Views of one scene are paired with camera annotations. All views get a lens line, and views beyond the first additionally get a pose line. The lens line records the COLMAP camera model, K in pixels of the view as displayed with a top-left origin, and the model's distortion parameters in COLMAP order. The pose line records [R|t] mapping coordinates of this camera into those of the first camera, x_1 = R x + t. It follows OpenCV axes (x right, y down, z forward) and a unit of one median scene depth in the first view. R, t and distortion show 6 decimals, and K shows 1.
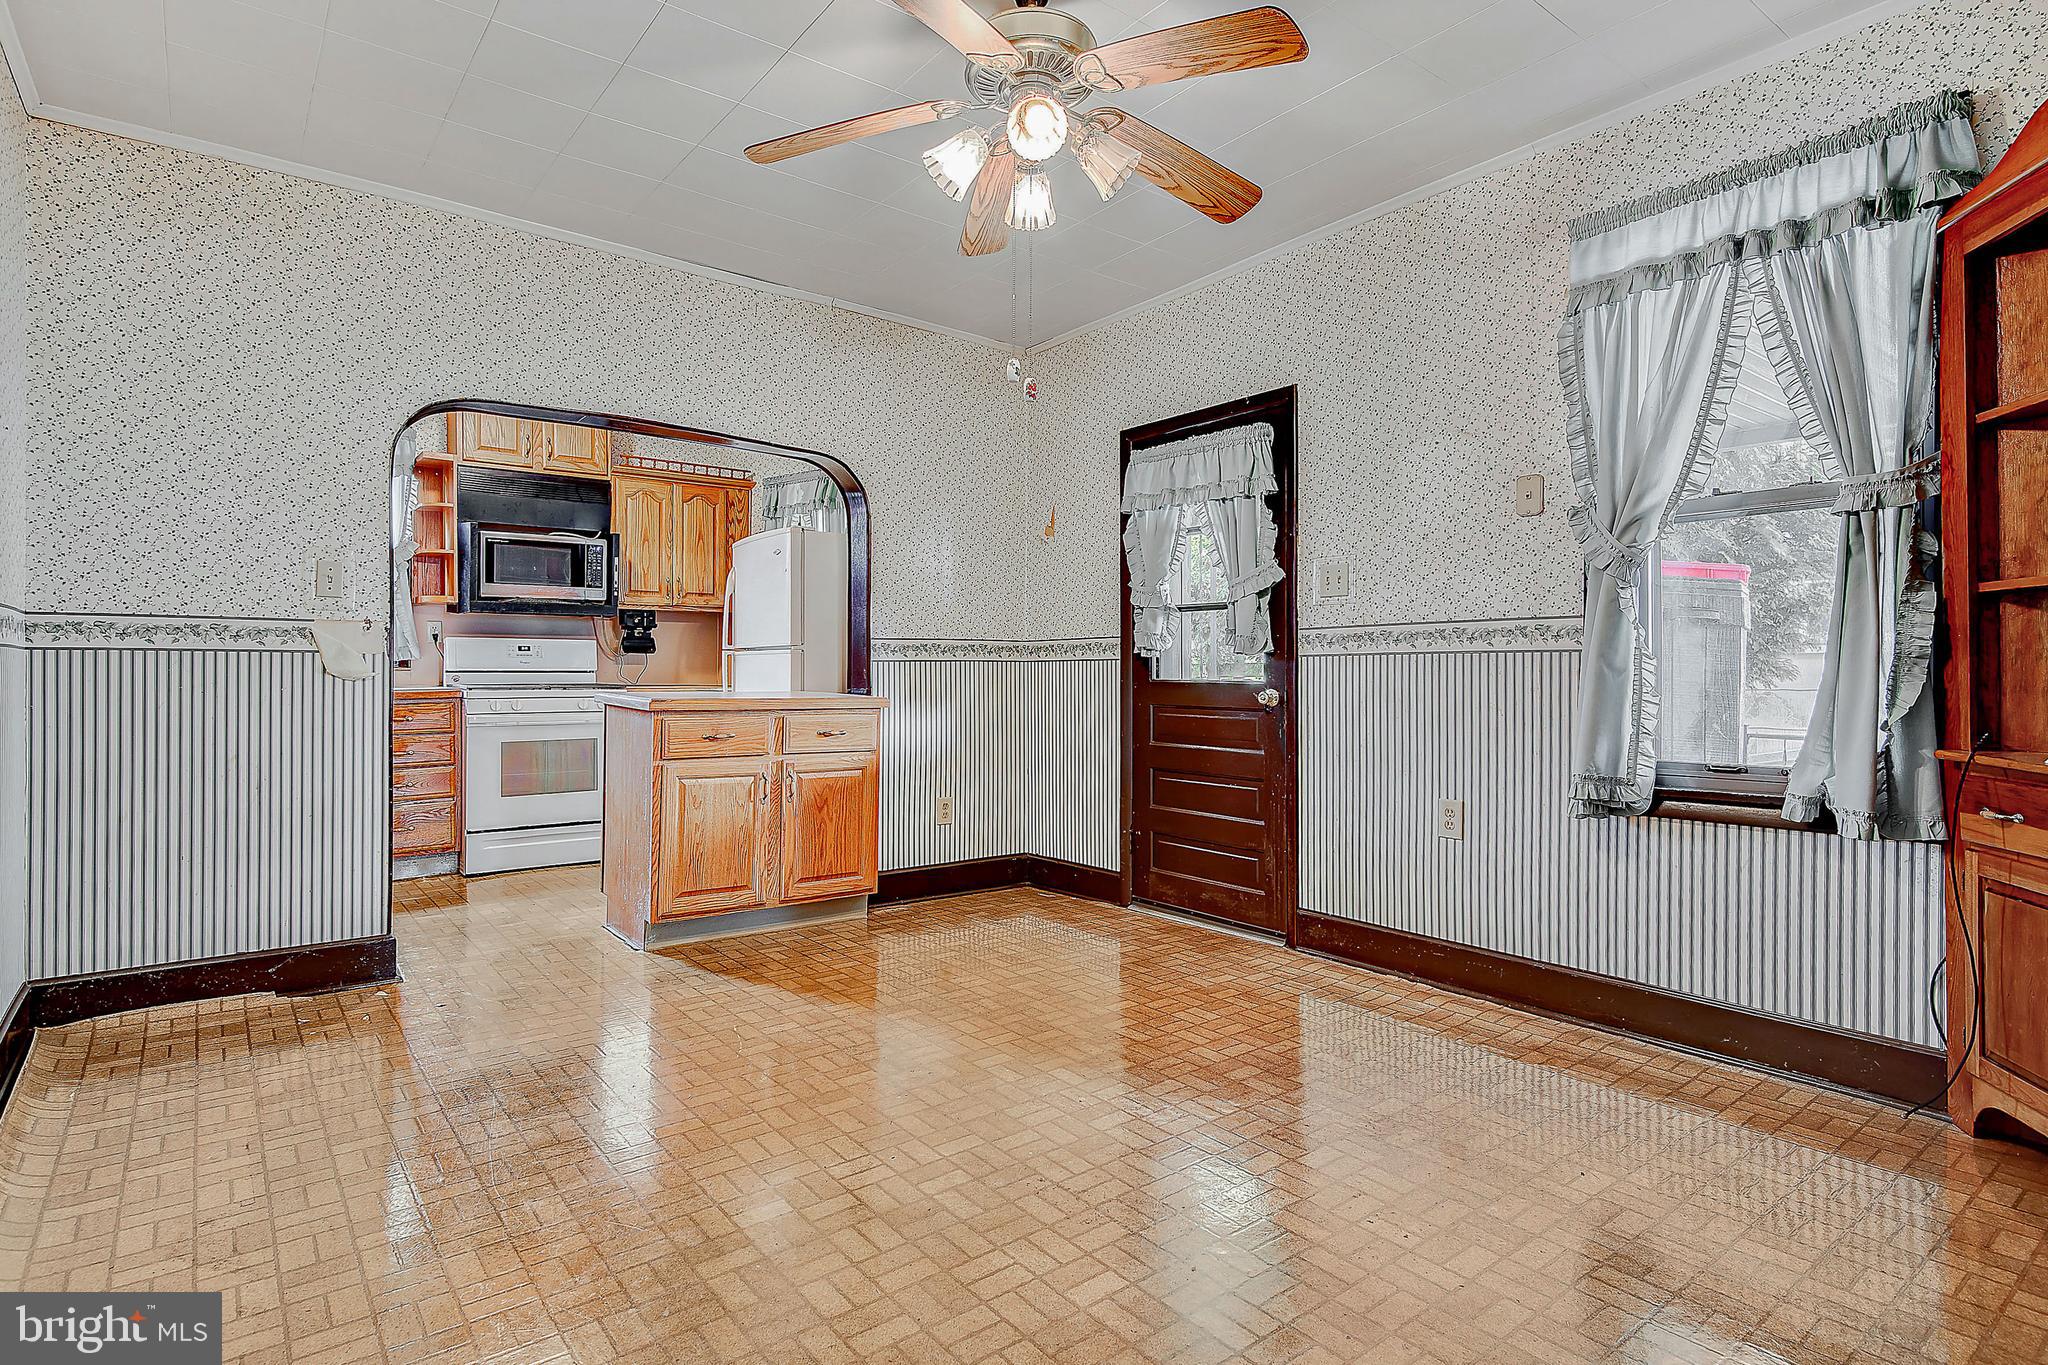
lens RADIAL K [[1057.2, 0, 1037.2], [0, 1057.2, 668.1], [0, 0, 1]] dist [0.017974, -0.009025]
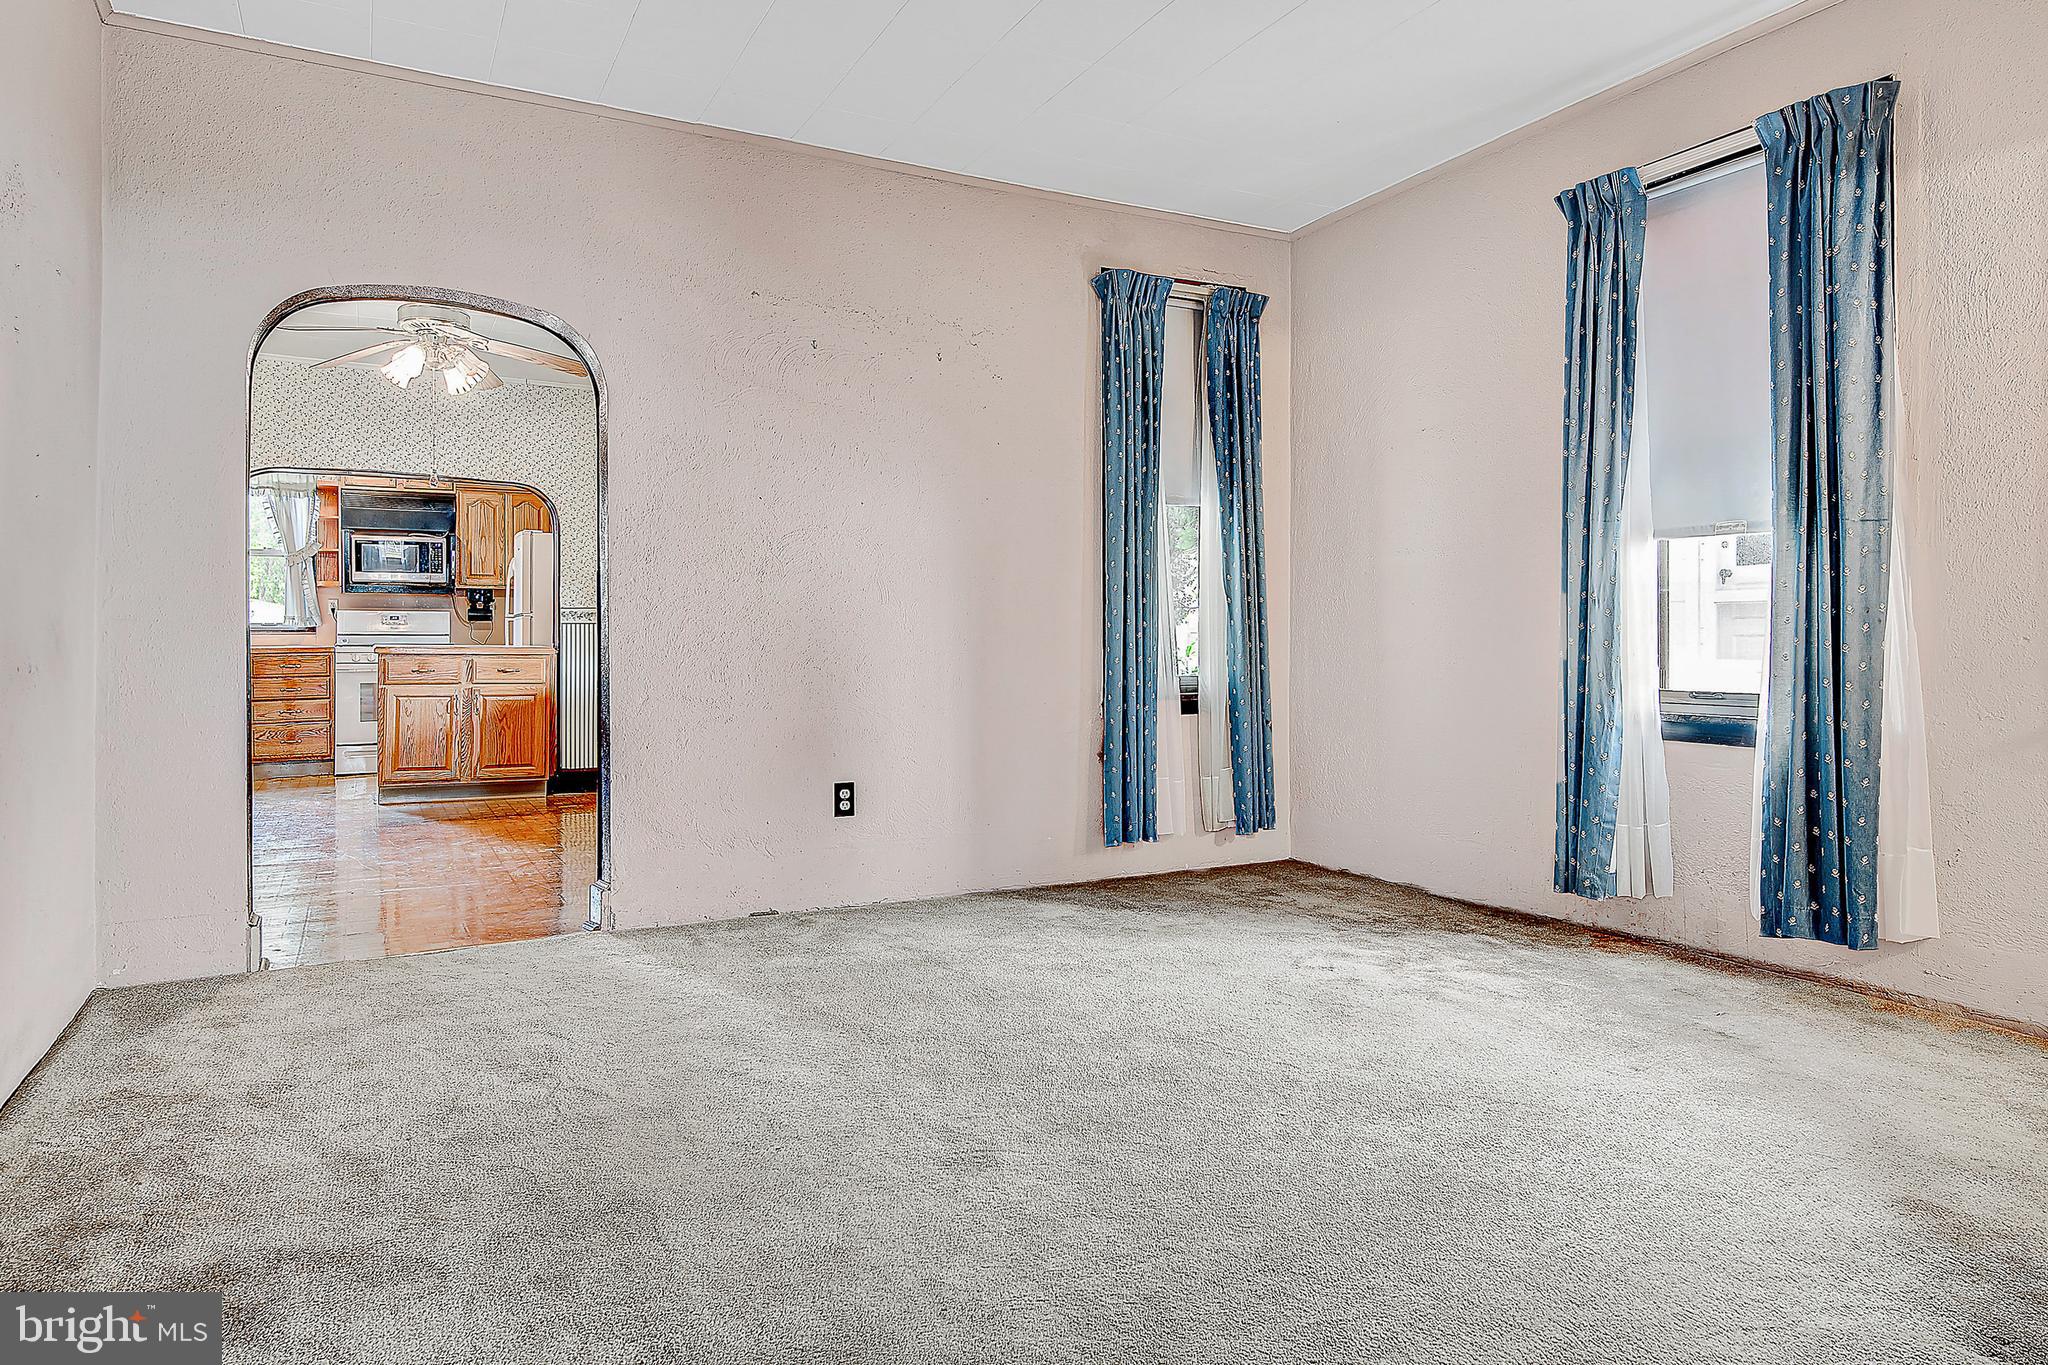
lens RADIAL K [[1290.4, 0, 1060.4], [0, 1290.4, 642.7], [0, 0, 1]] dist [-0.002903, -0.000814]
pose [[0.984811, -0.003759, -0.173589, 0.677849], [0.002938, 0.999983, -0.004988, 0.024793], [0.173605, 0.004402, 0.984806, -0.508891]]
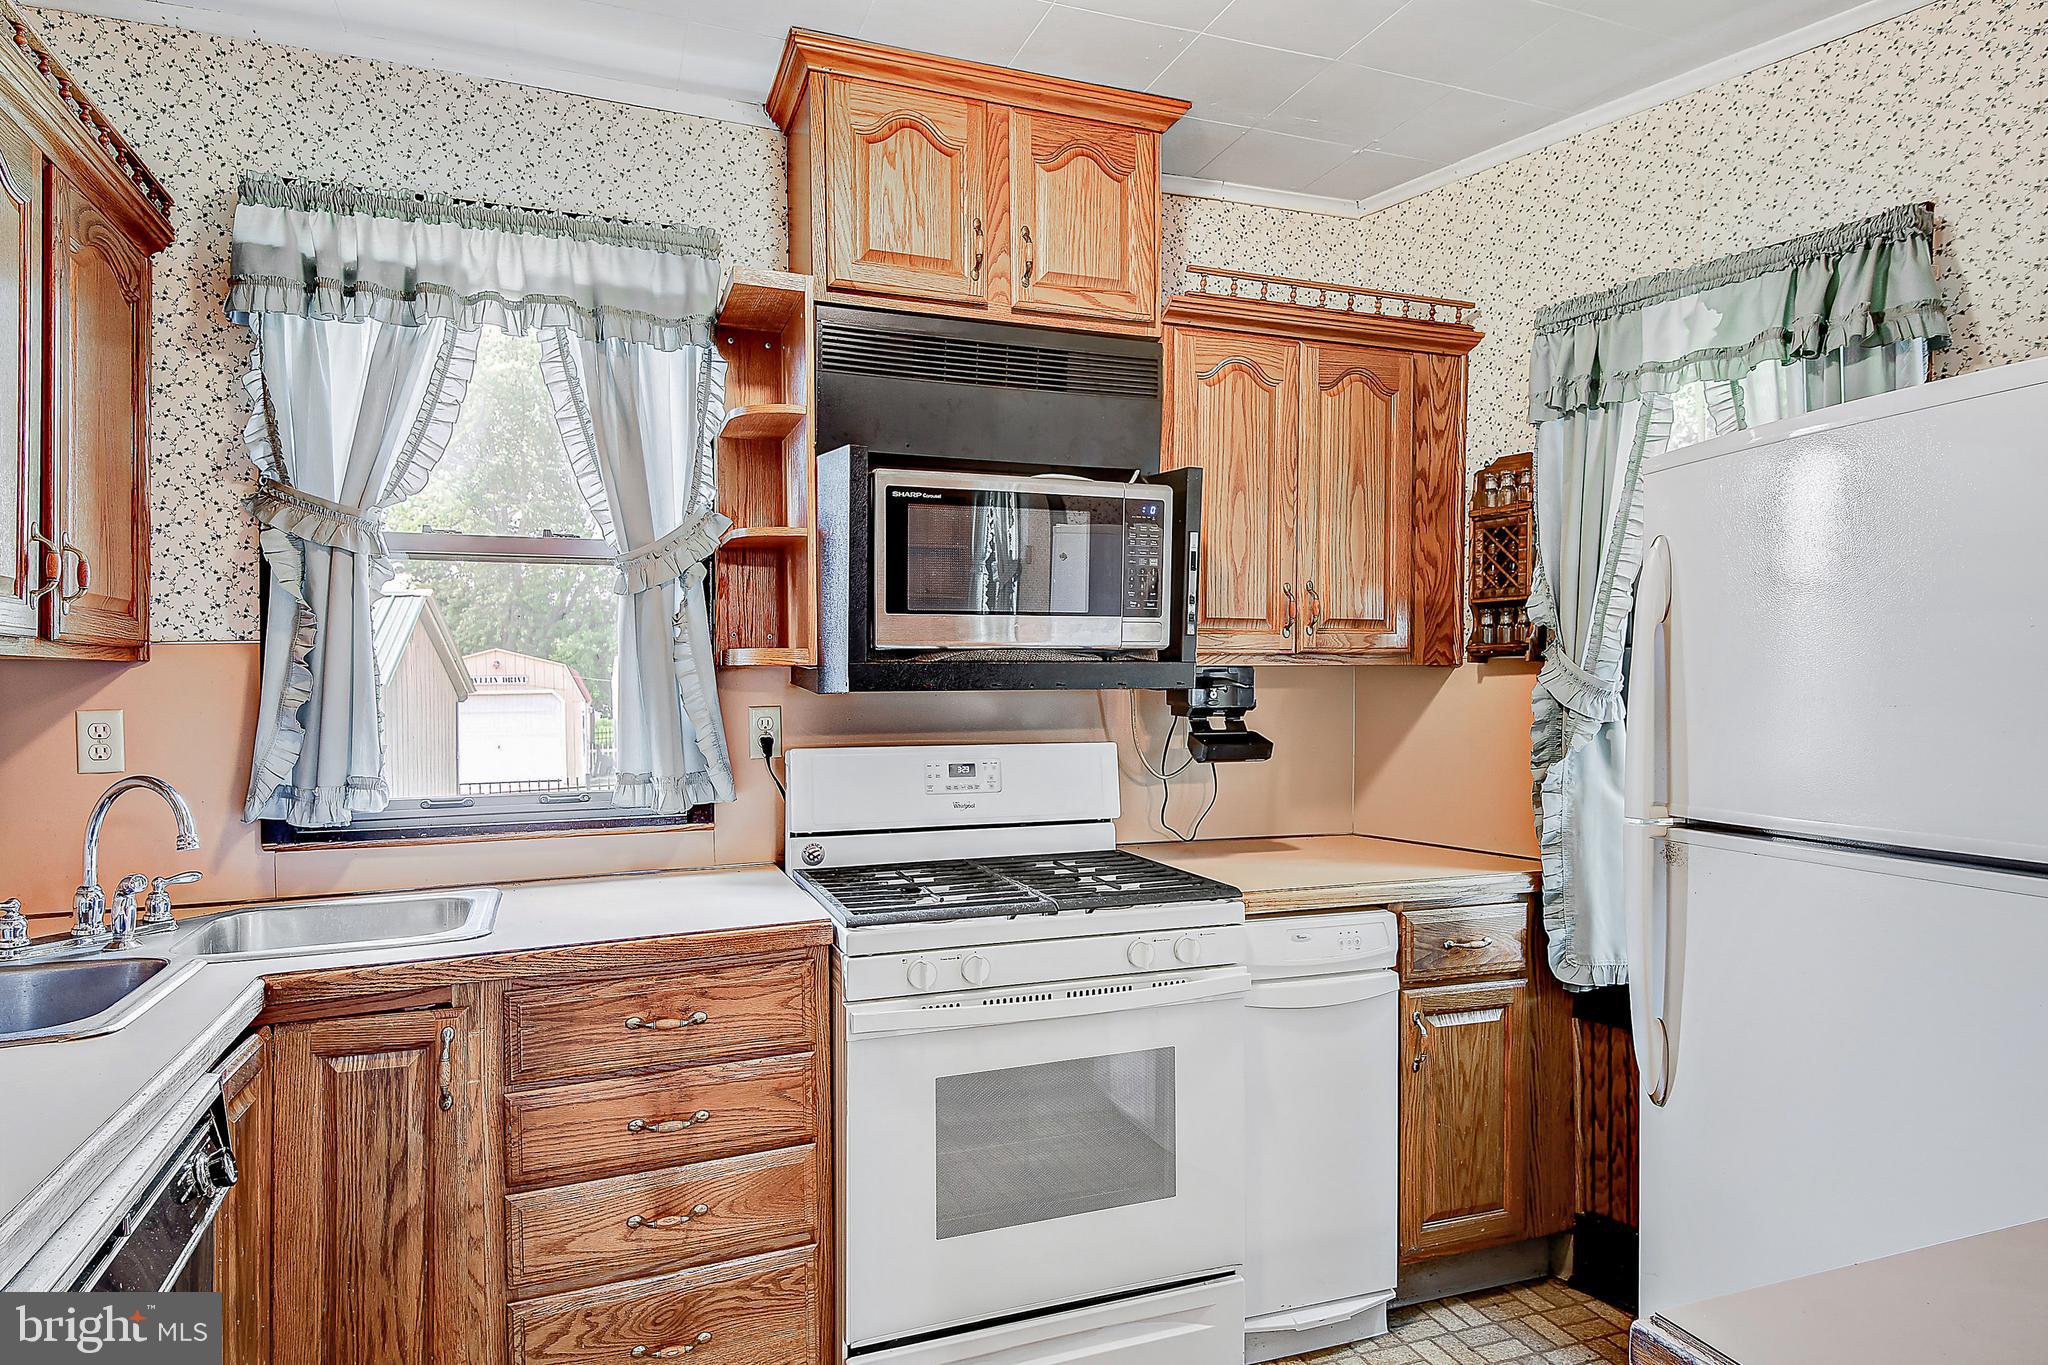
lens RADIAL K [[1159.3, 0, 1025.3], [0, 1159.3, 687.7], [0, 0, 1]] dist [0.005164, -0.002871]
pose [[0.954457, -0.002203, -0.298341, -0.343963], [0.005967, 0.999914, 0.011706, -0.057077], [0.298289, -0.012953, 0.954388, 0.613882]]
